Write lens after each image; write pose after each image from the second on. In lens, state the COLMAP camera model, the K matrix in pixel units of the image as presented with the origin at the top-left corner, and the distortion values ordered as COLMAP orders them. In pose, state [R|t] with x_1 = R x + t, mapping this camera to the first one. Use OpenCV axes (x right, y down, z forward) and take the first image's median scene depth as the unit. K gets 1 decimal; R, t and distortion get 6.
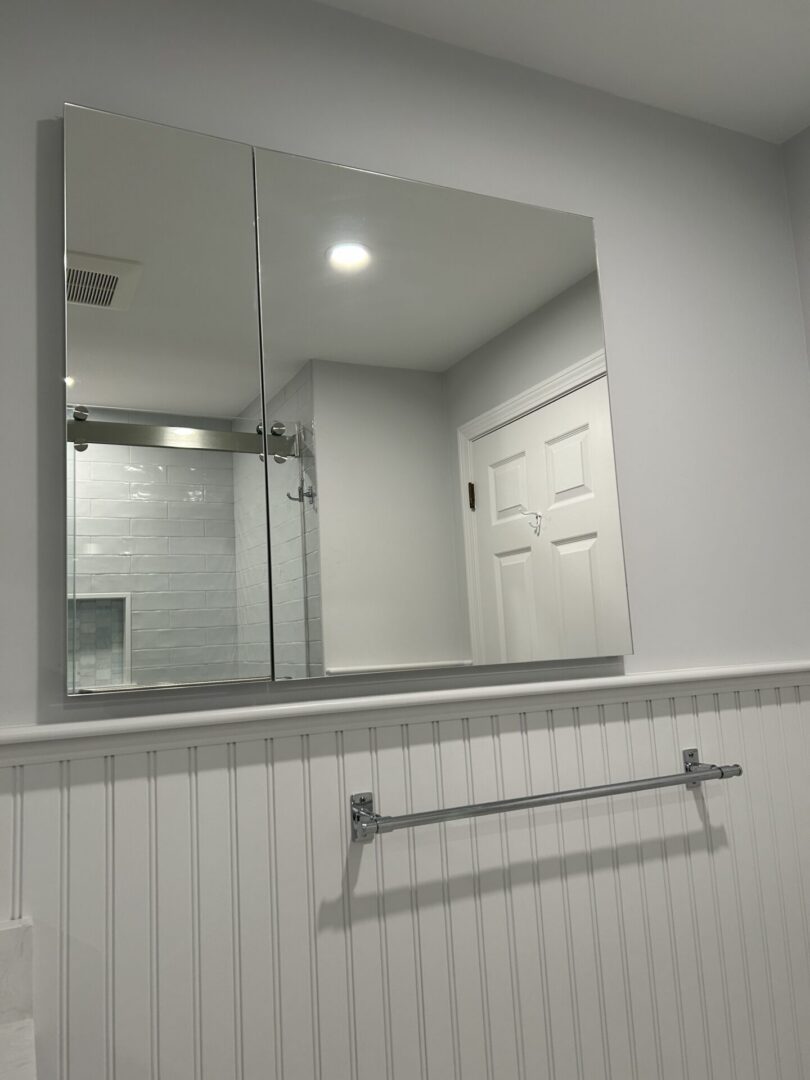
lens RADIAL K [[809.4, 0, 405.0], [0, 809.4, 540.0], [0, 0, 1]] dist [0.062452, -0.066085]
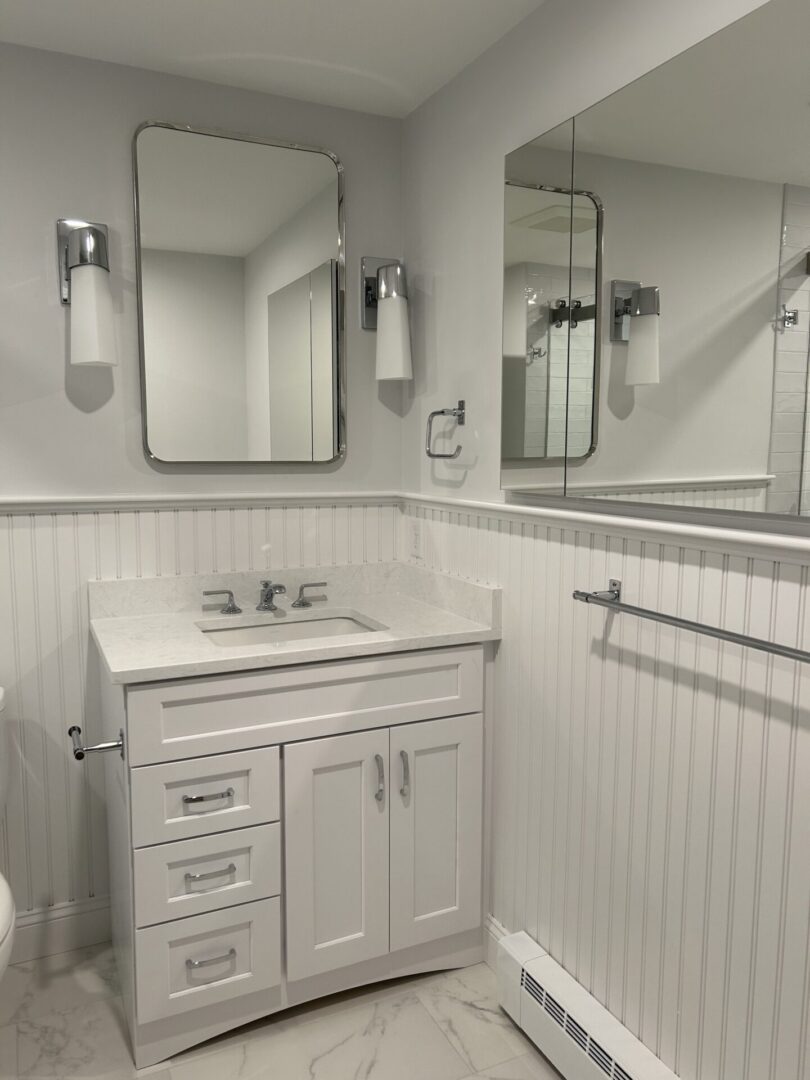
lens RADIAL K [[809.4, 0, 405.0], [0, 809.4, 540.0], [0, 0, 1]] dist [0.062452, -0.066085]
pose [[-0.009450, 0.145254, -0.989349, 1.385508], [0.076554, 0.986595, 0.144119, -0.000314], [0.997021, -0.074376, -0.020443, 0.652778]]
